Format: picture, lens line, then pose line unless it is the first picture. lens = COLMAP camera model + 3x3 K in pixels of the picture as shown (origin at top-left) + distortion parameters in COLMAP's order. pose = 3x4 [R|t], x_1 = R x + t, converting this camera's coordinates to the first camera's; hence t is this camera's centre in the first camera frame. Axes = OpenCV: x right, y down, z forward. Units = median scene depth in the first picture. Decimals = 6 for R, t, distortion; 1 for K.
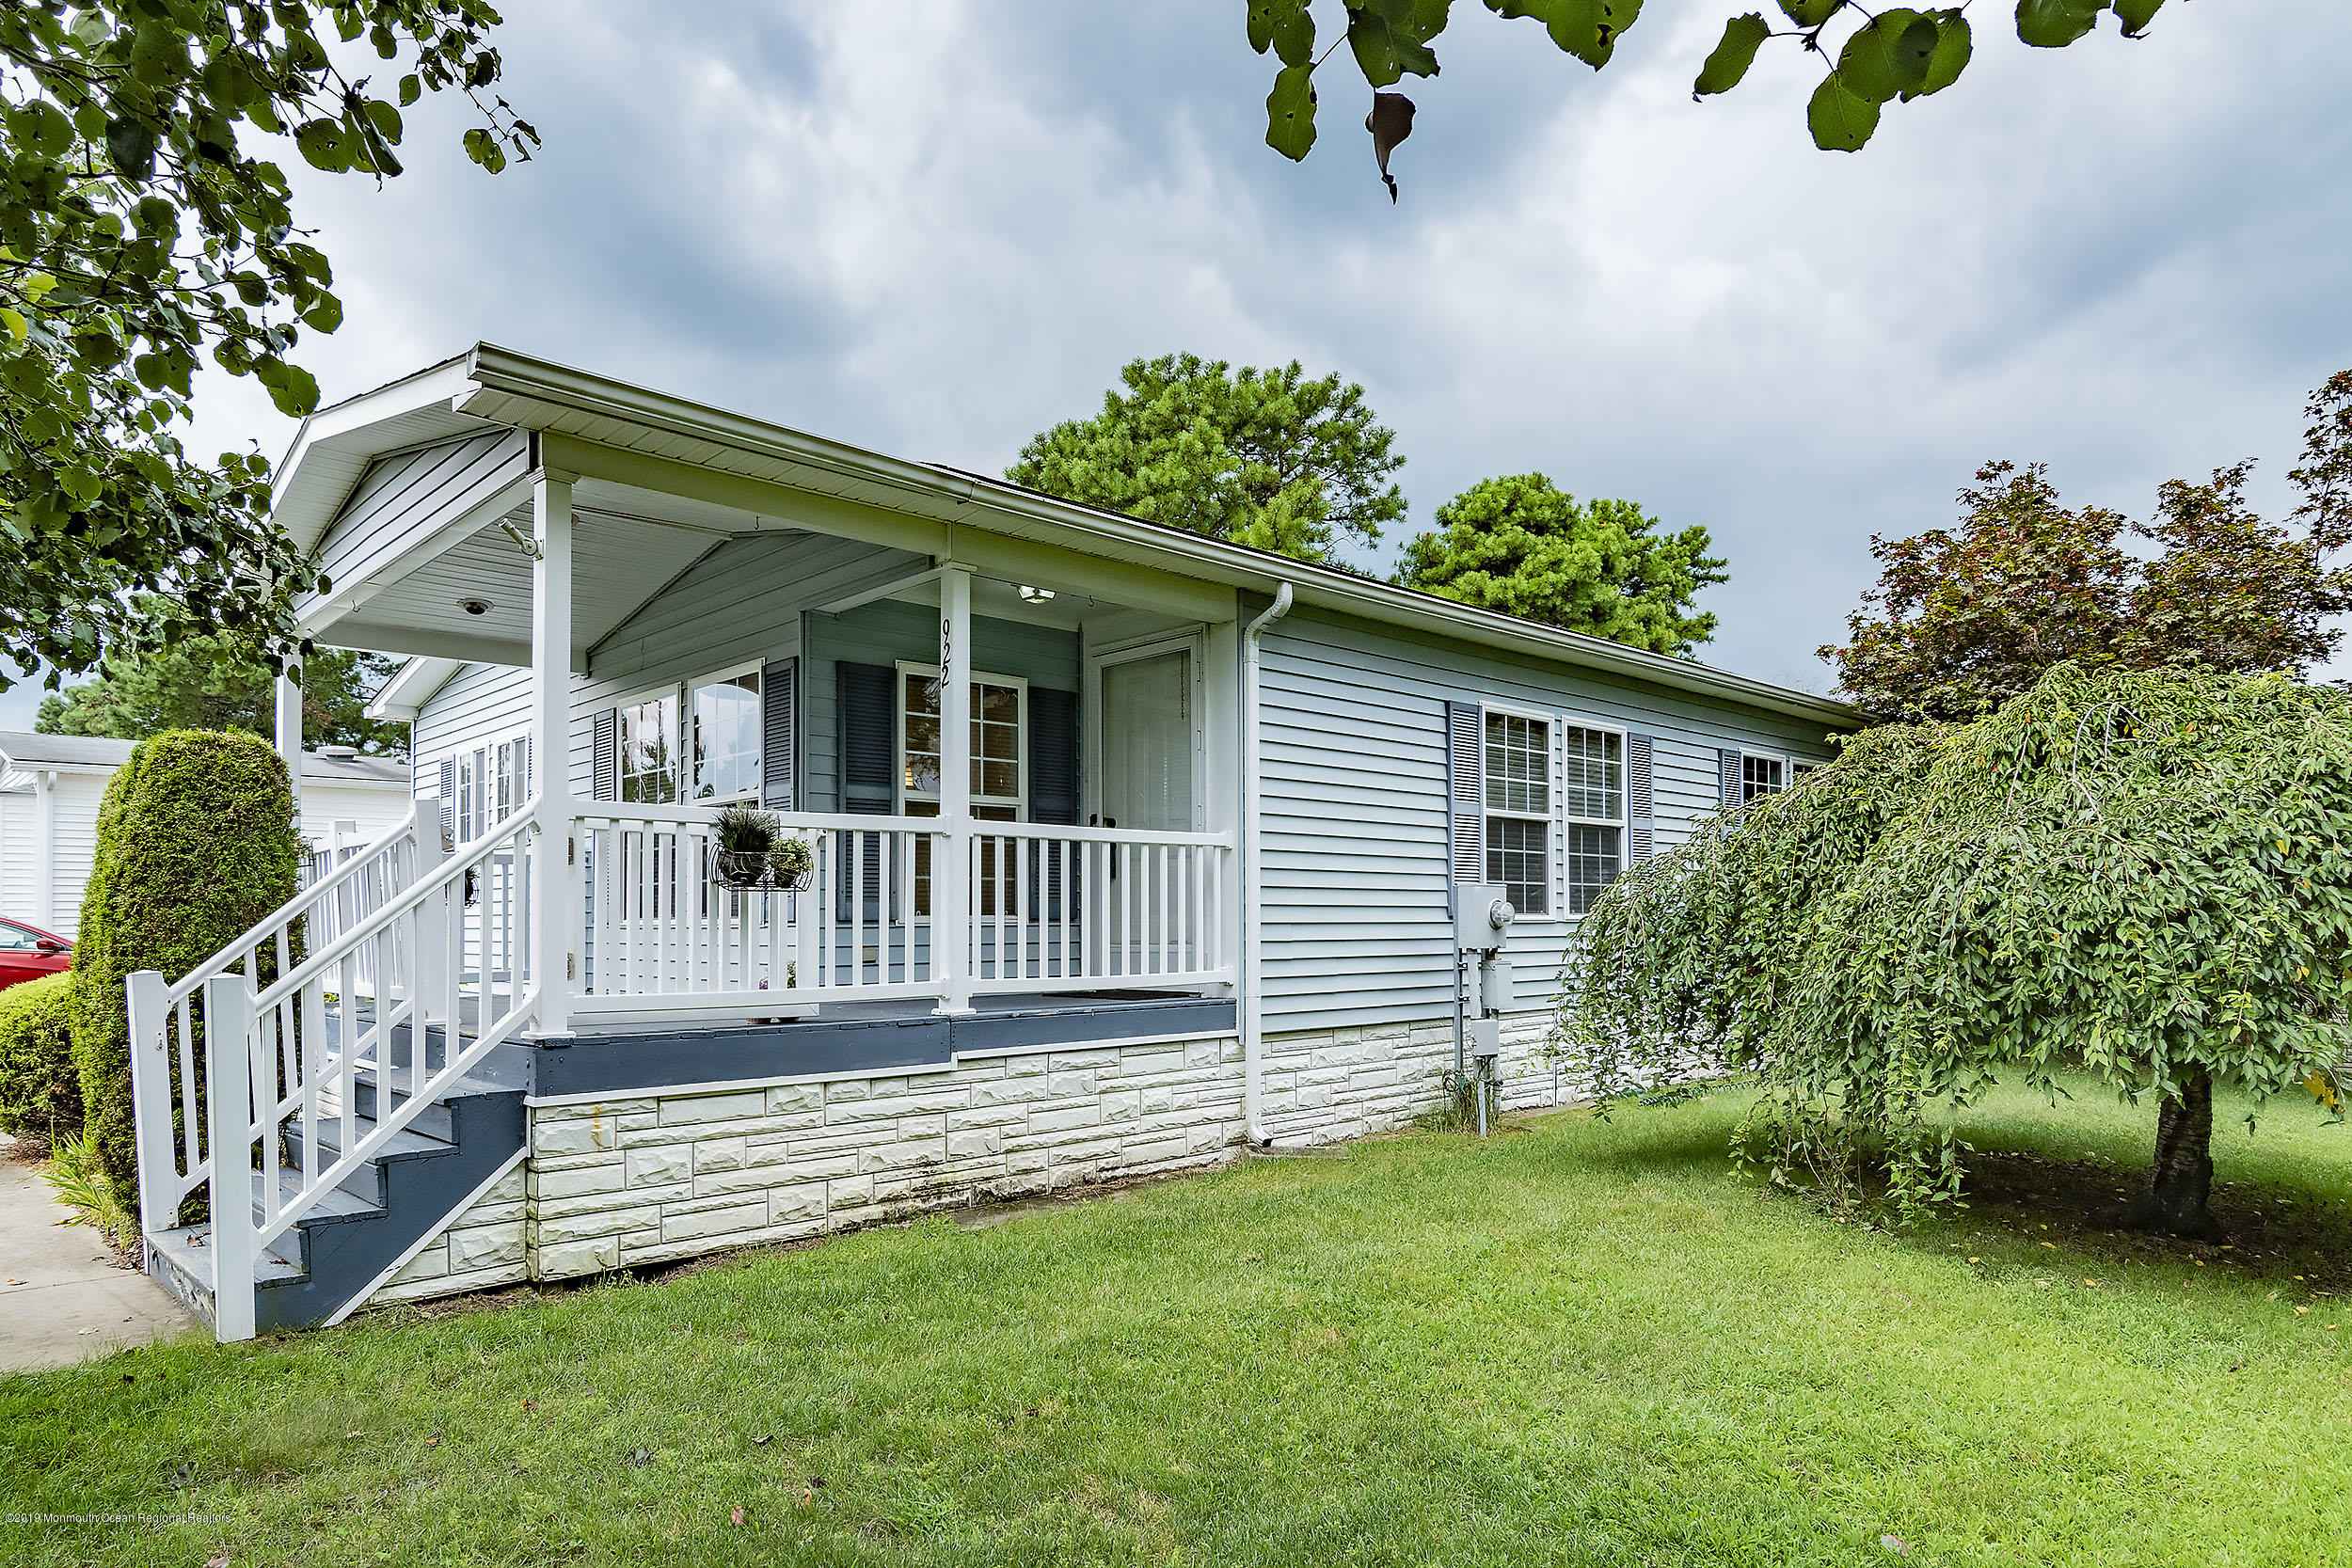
lens RADIAL K [[1285.2, 0, 1176.0], [0, 1285.2, 784.0], [0, 0, 1]] dist [-0.004405, -0.000704]
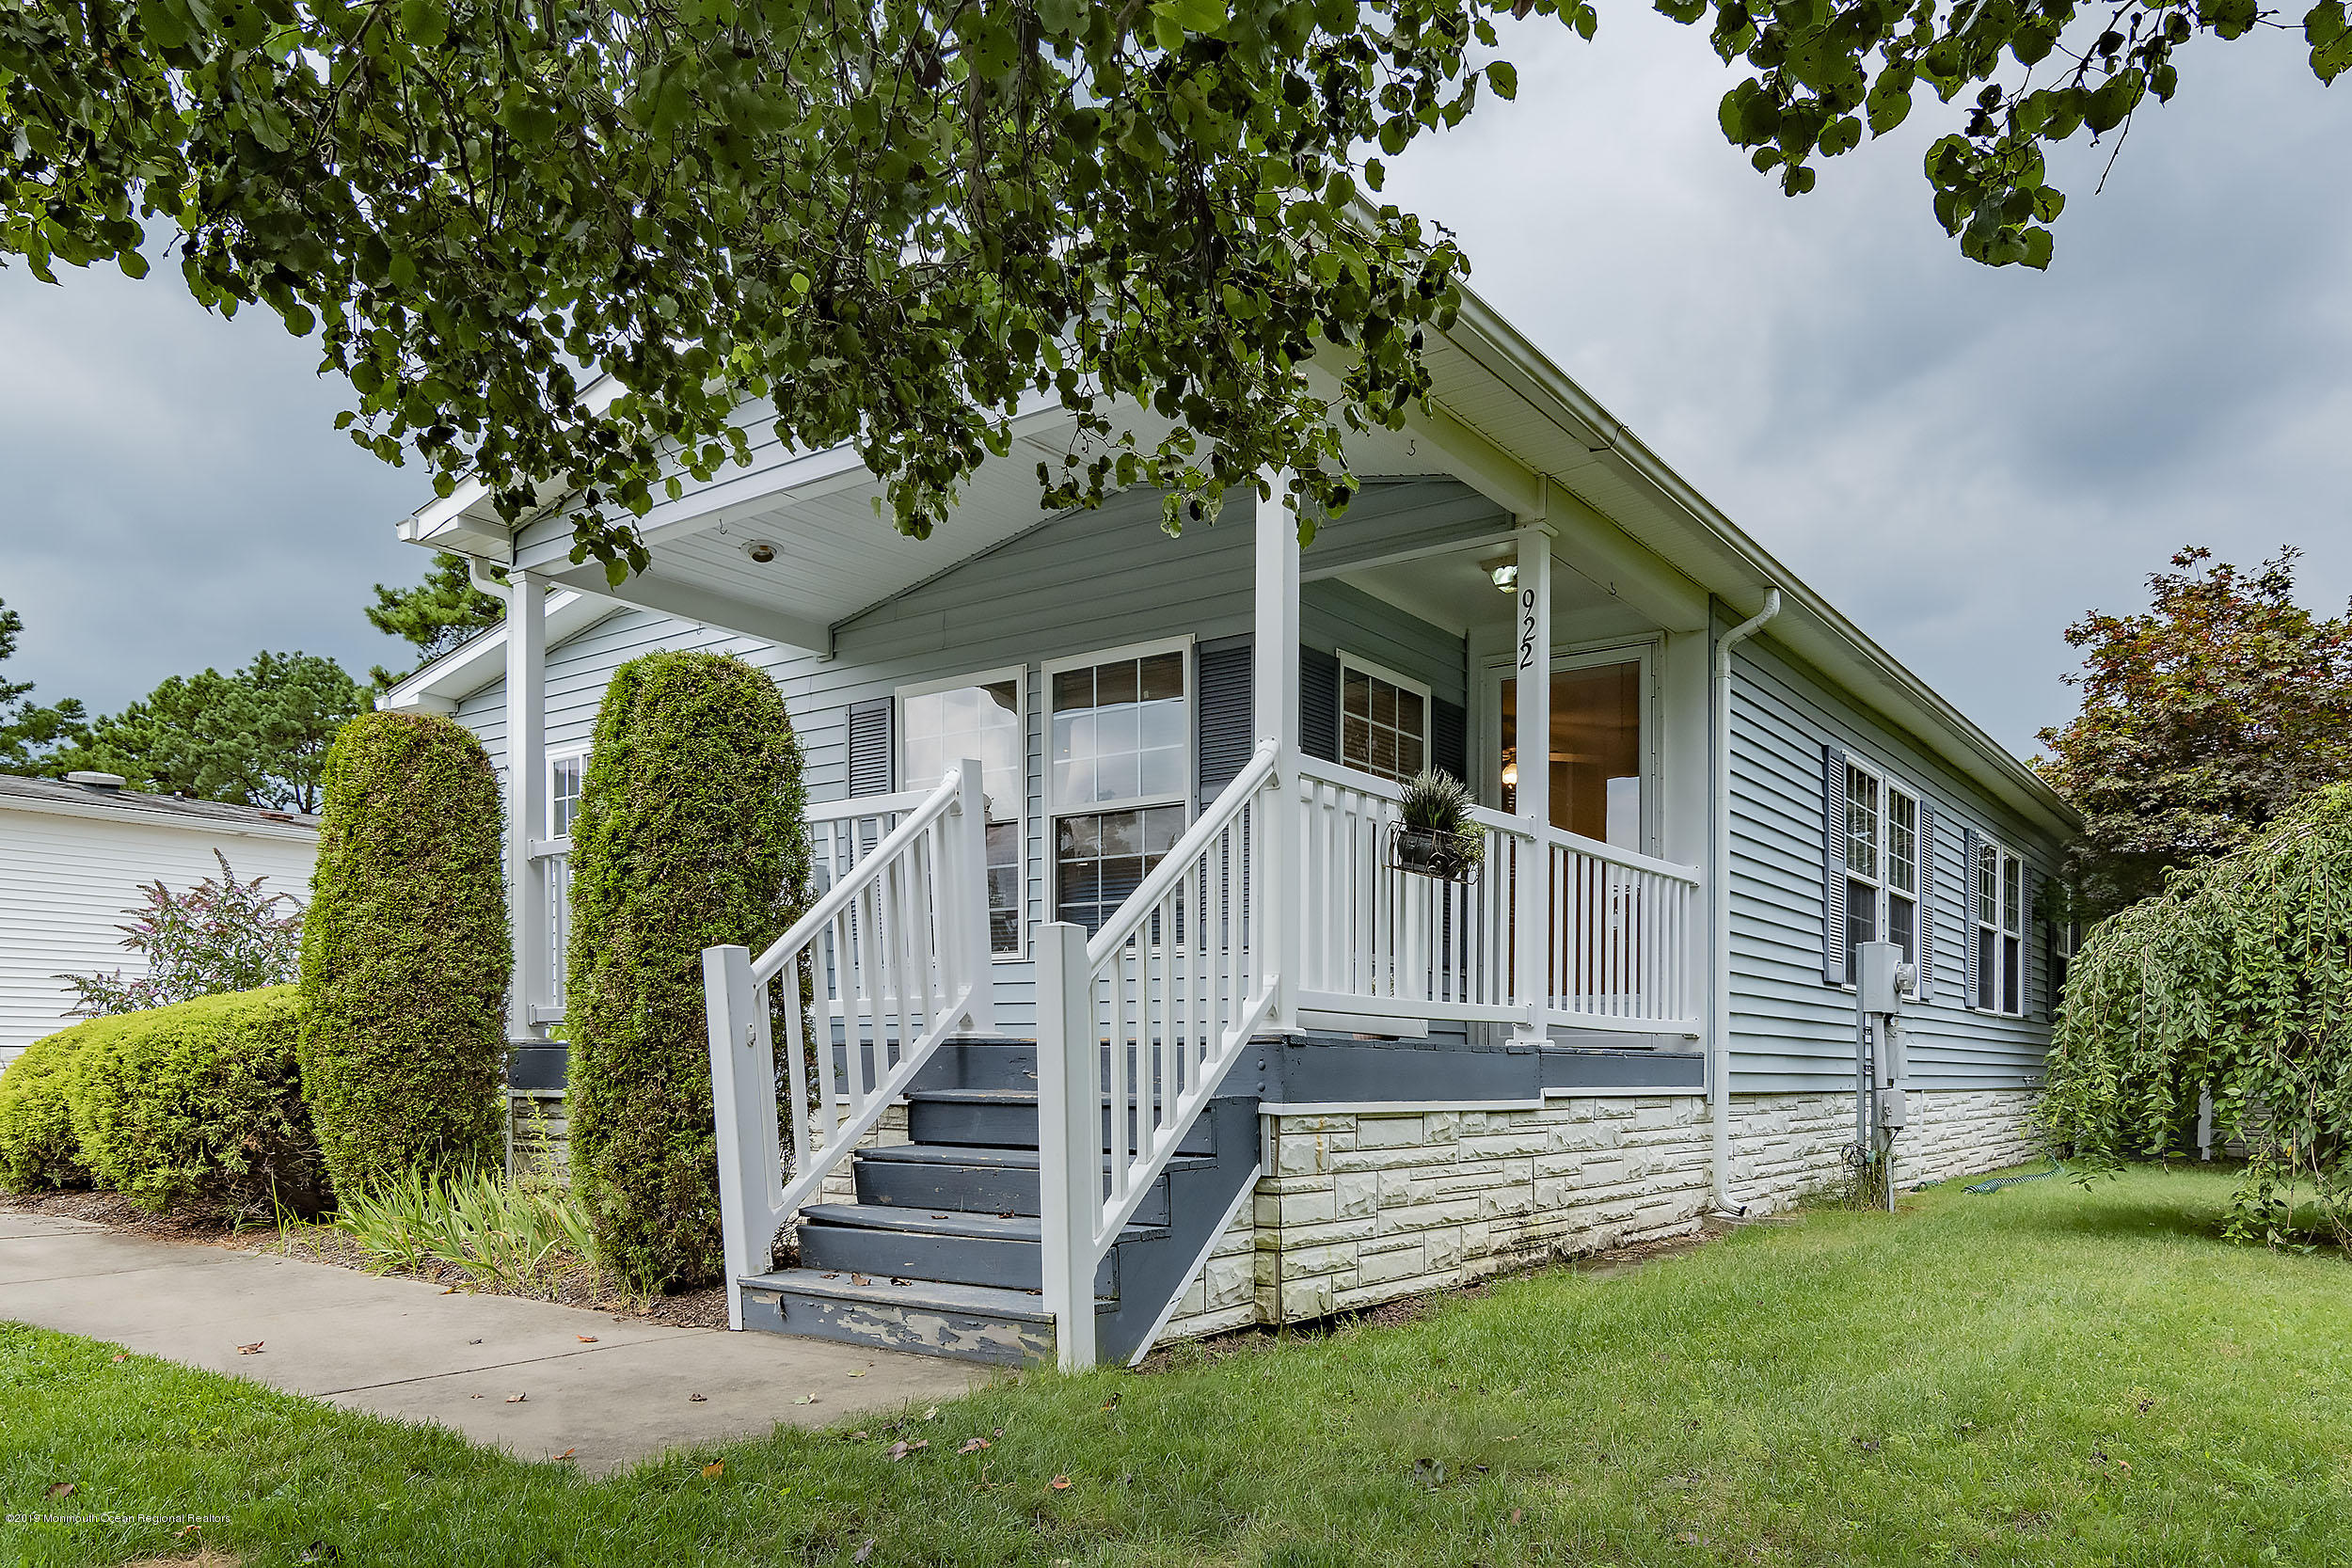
lens RADIAL K [[1512.1, 0, 1178.1], [0, 1512.1, 936.4], [0, 0, 1]] dist [-0.011152, -0.000165]
pose [[0.983542, 0.032771, 0.177685, -0.590024], [-0.036209, 0.999214, 0.016139, 0.097578], [-0.177016, -0.022308, 0.983955, 0.040965]]
